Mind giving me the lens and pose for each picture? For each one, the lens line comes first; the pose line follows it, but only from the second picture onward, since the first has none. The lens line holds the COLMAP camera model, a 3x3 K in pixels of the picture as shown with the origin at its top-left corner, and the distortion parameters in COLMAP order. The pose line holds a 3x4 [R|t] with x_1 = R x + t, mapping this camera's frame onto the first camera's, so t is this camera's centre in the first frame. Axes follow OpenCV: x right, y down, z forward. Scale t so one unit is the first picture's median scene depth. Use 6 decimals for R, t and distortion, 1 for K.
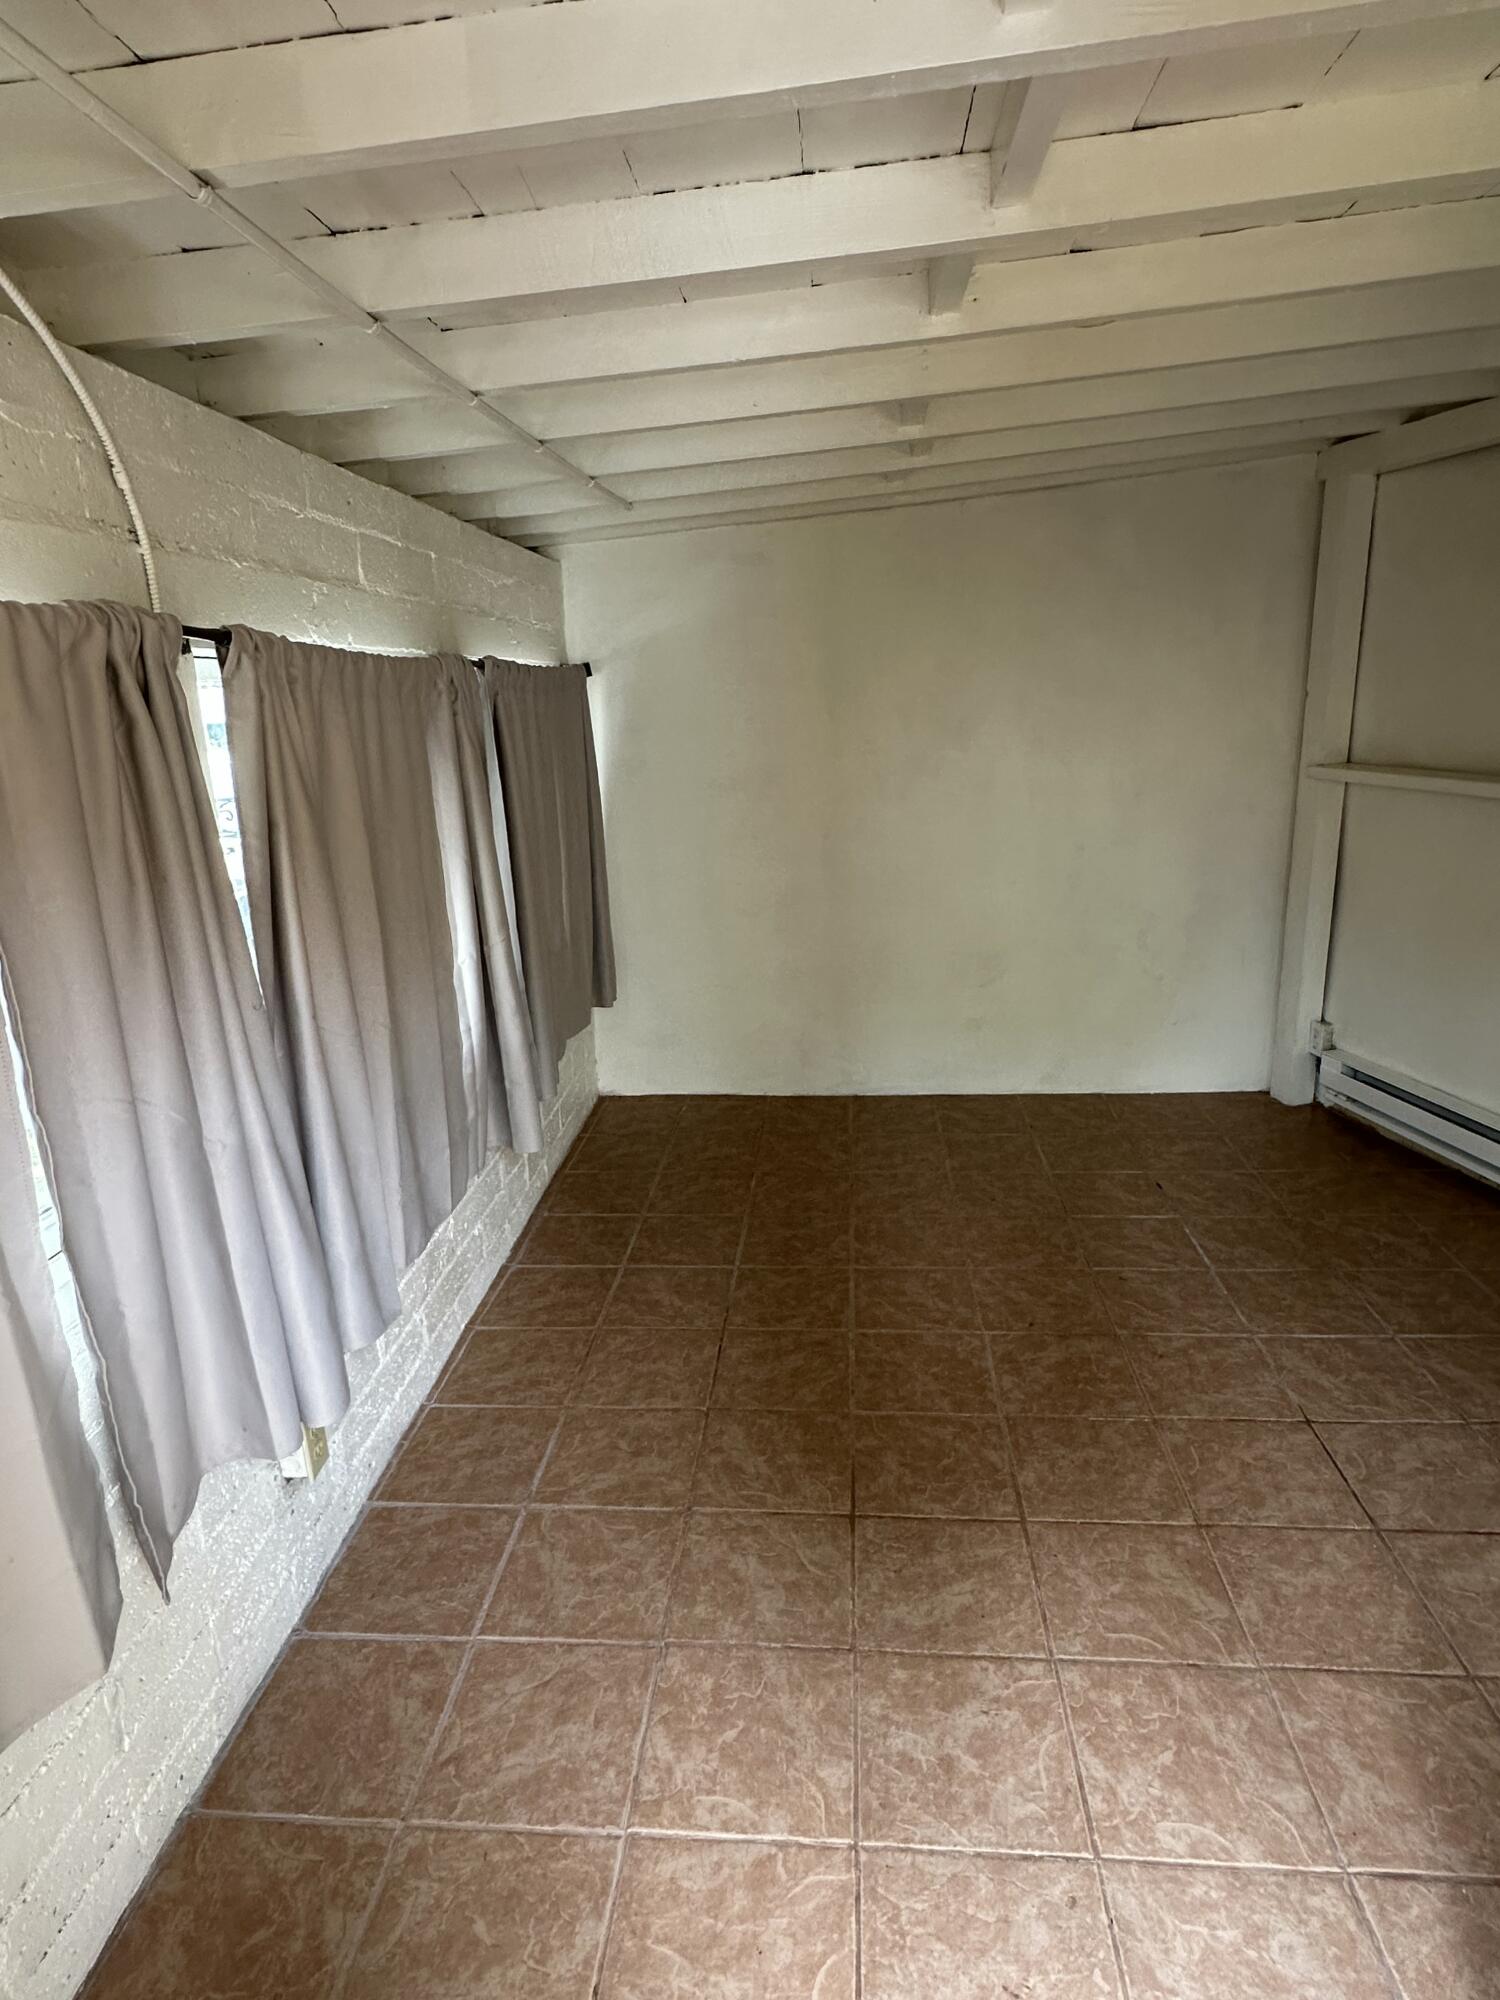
lens RADIAL K [[1107.0, 0, 754.3], [0, 1107.0, 1000.5], [0, 0, 1]] dist [-0.007077, 0.003394]
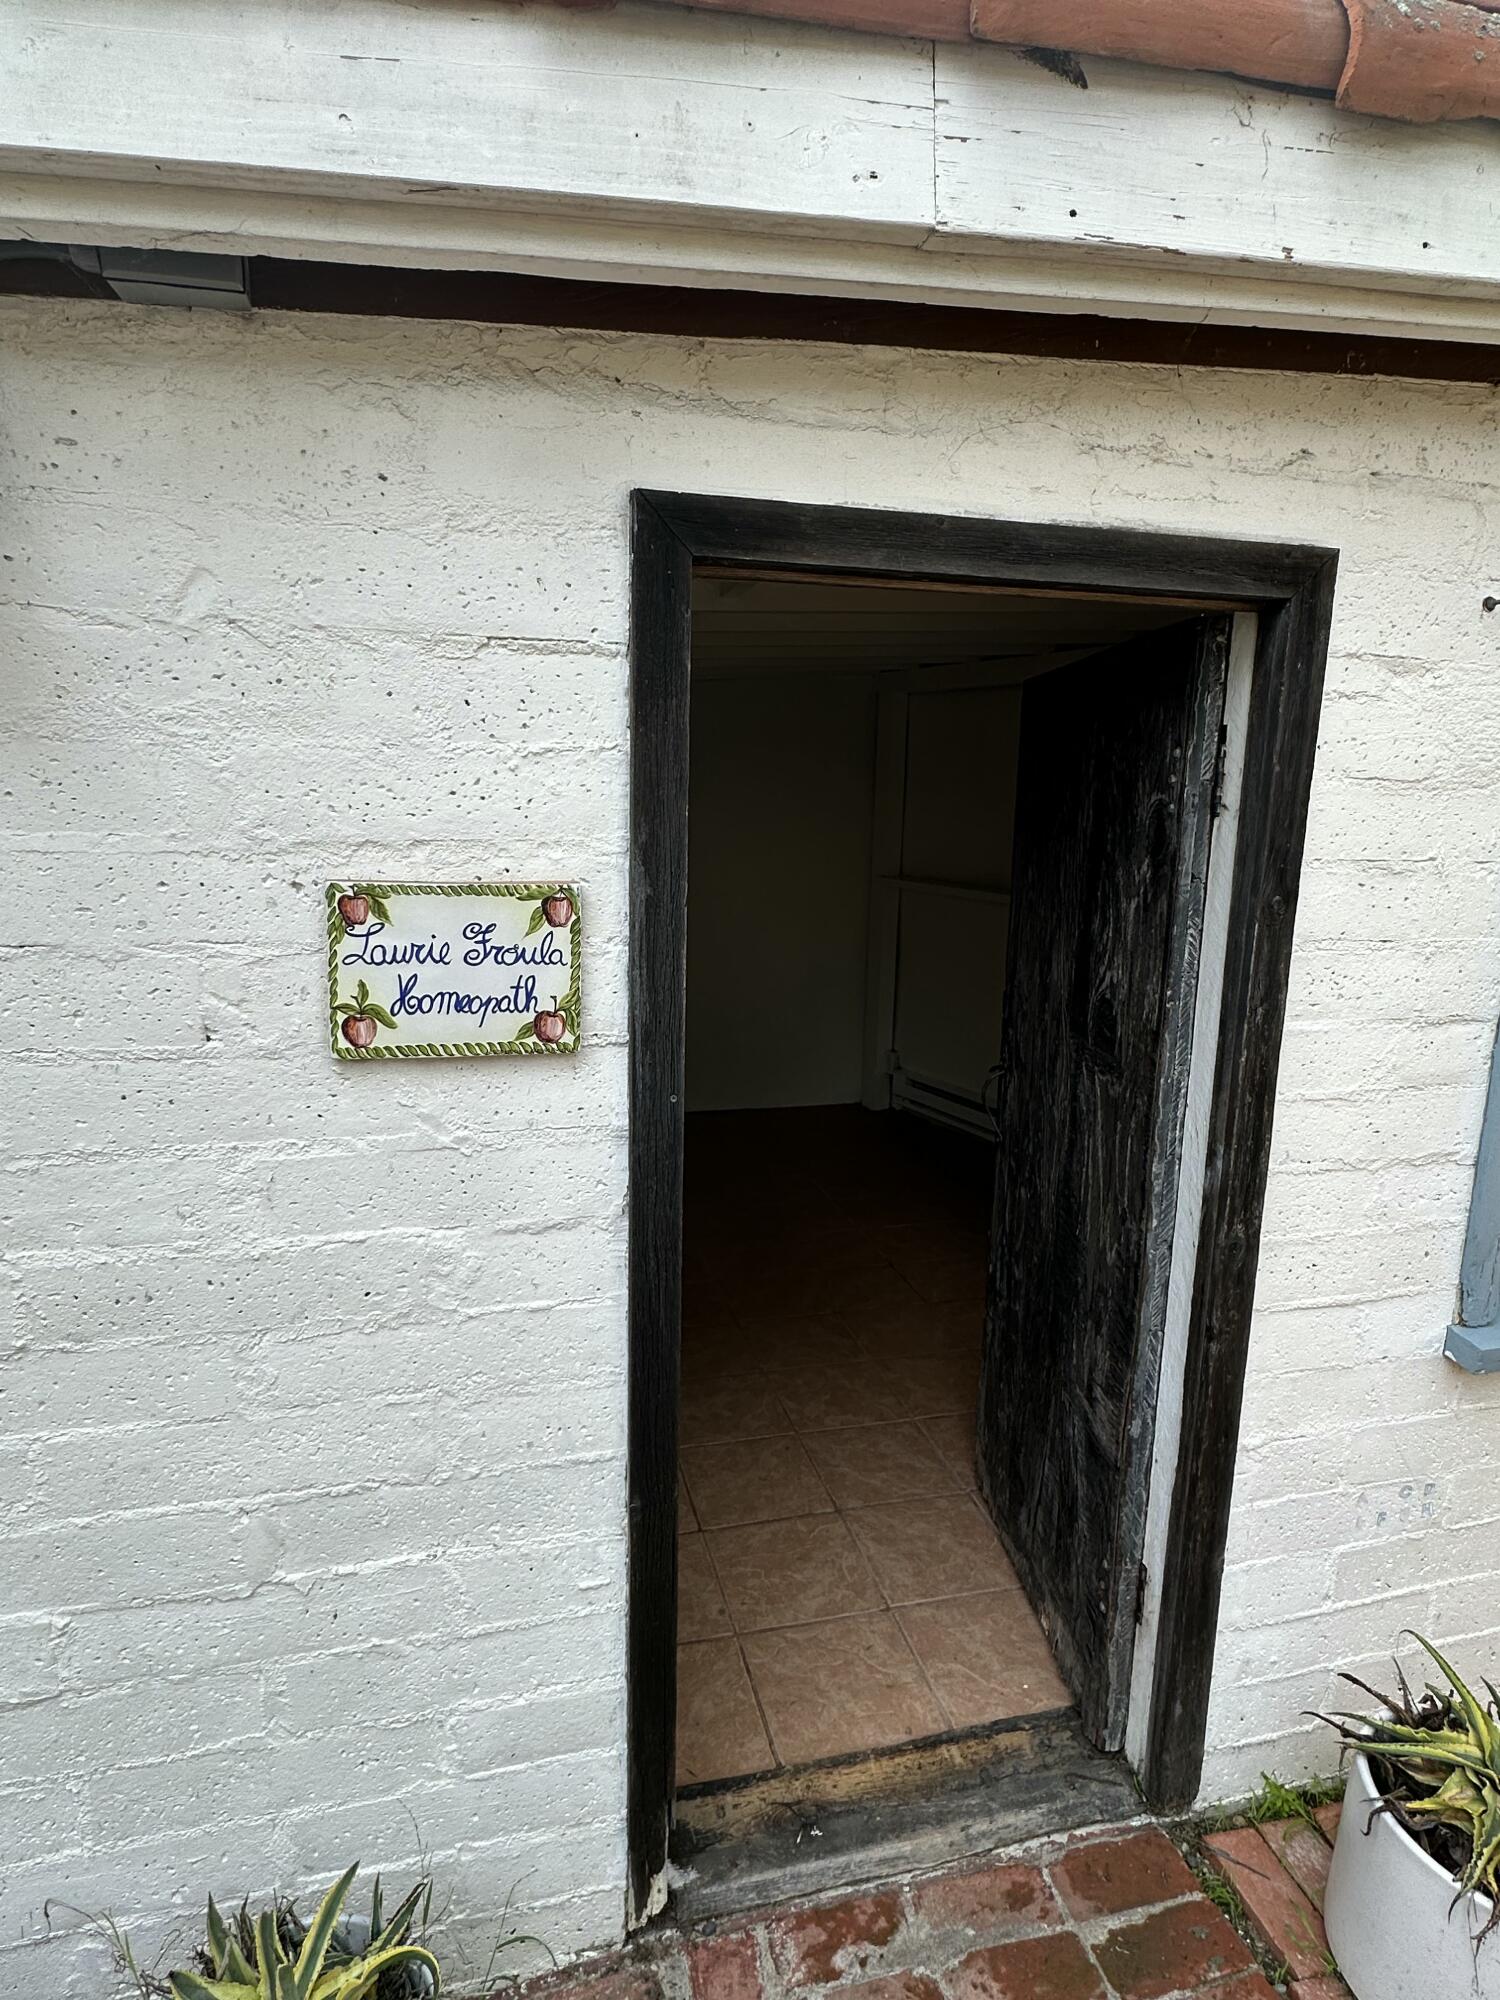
lens RADIAL K [[1107.0, 0, 745.0], [0, 1107.0, 1000.5], [0, 0, 1]] dist [-0.007077, 0.003394]
pose [[0.944047, -0.002659, 0.329799, -0.349618], [0.032116, 0.995956, -0.083904, 0.160145], [-0.328242, 0.089801, 0.940315, -0.727121]]
